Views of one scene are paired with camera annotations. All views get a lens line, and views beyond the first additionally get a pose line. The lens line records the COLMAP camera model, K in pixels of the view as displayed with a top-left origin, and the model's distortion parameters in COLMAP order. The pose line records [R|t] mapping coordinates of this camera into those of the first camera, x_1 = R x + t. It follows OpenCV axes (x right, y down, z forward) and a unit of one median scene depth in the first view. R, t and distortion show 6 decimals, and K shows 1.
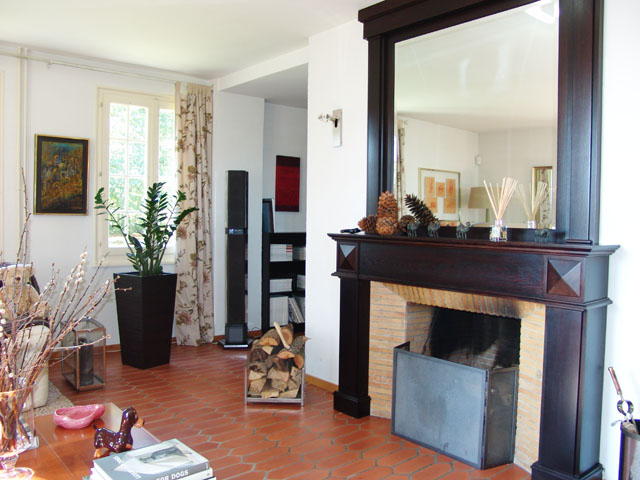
lens RADIAL K [[569.7, 0, 319.4], [0, 569.7, 237.9], [0, 0, 1]] dist [-0.101100, 0.070896]
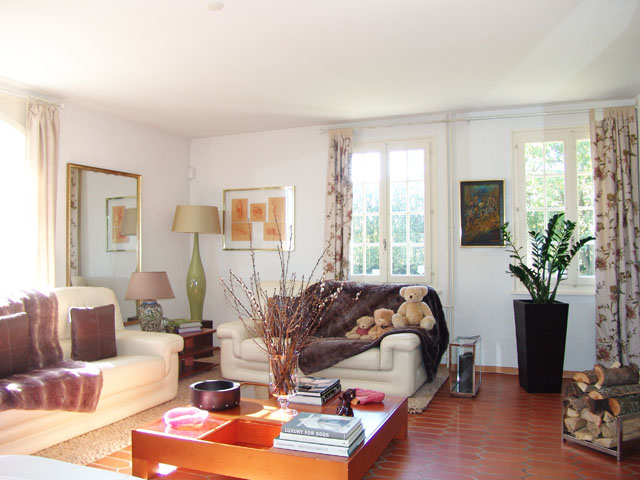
lens RADIAL K [[569.7, 0, 318.3], [0, 569.7, 240.5], [0, 0, 1]] dist [-0.101100, 0.070896]
pose [[0.467217, -0.031312, -0.883588, 0.373694], [-0.025466, 0.998481, -0.048849, 0.010329], [0.883776, 0.045324, 0.465710, 0.134230]]
